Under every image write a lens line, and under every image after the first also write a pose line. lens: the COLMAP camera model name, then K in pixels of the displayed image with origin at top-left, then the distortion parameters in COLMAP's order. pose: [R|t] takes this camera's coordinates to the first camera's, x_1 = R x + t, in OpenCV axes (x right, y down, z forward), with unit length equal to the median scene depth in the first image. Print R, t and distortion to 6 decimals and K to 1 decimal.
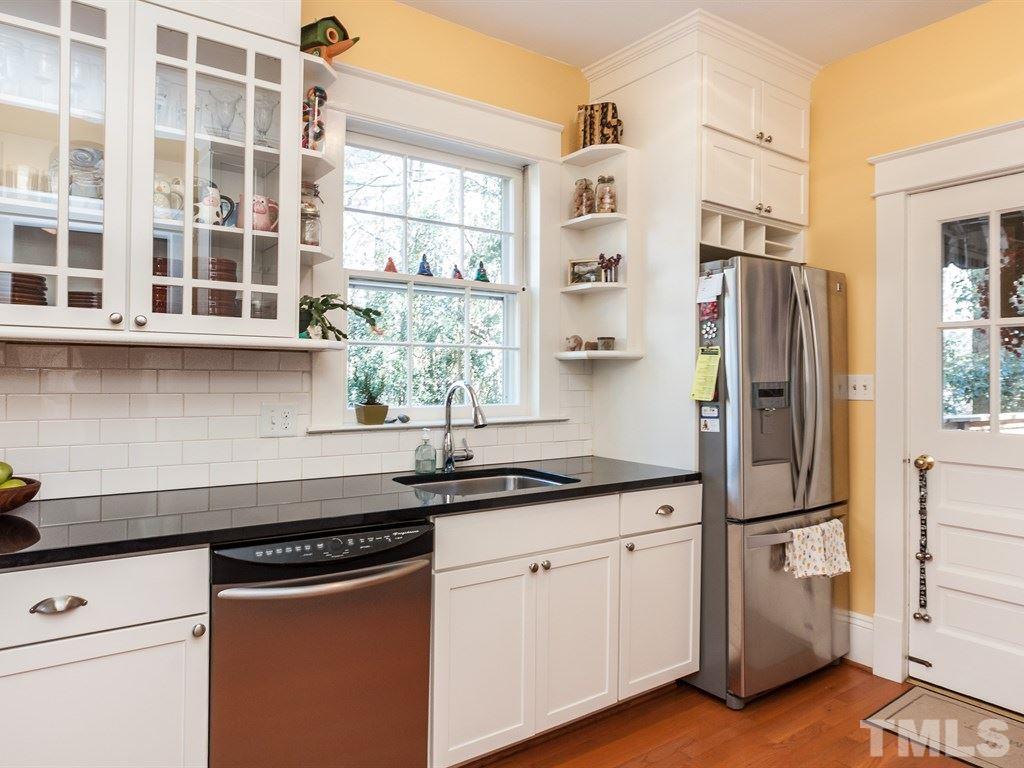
lens RADIAL K [[658.1, 0, 485.7], [0, 658.1, 372.1], [0, 0, 1]] dist [-0.017518, 0.010333]
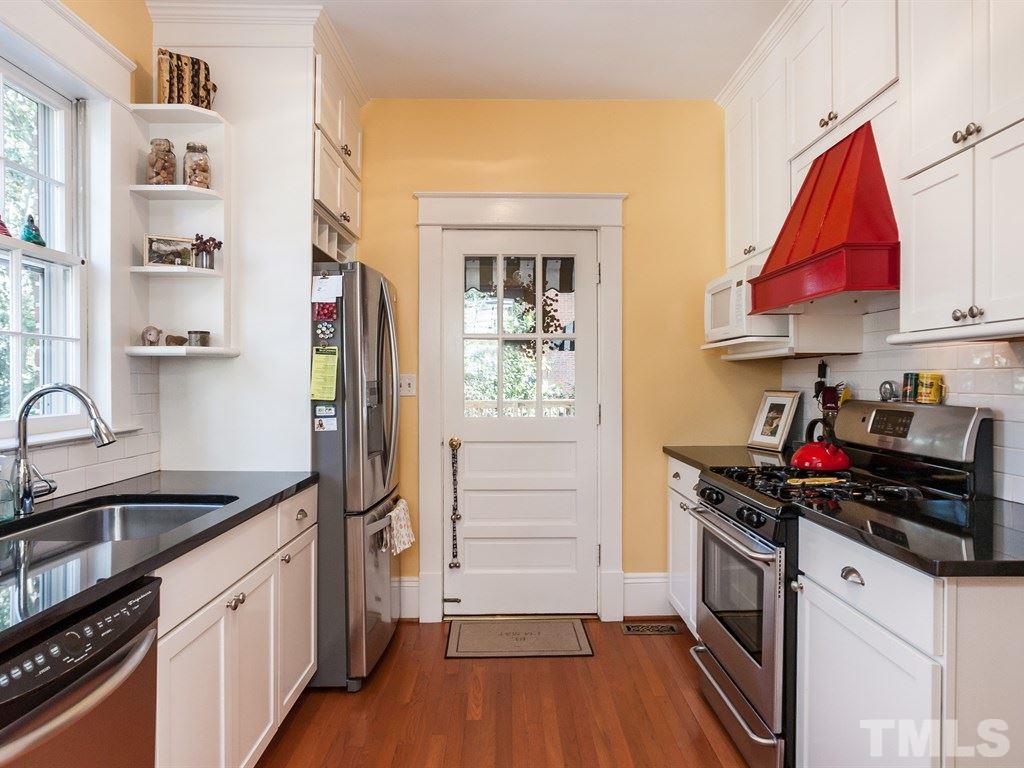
lens RADIAL K [[658.1, 0, 499.5], [0, 658.1, 381.9], [0, 0, 1]] dist [-0.017518, 0.010333]
pose [[0.581751, -0.009317, 0.813314, -0.309484], [-0.002554, 0.999909, 0.013281, 0.001322], [-0.813363, -0.009804, 0.581674, 0.185509]]
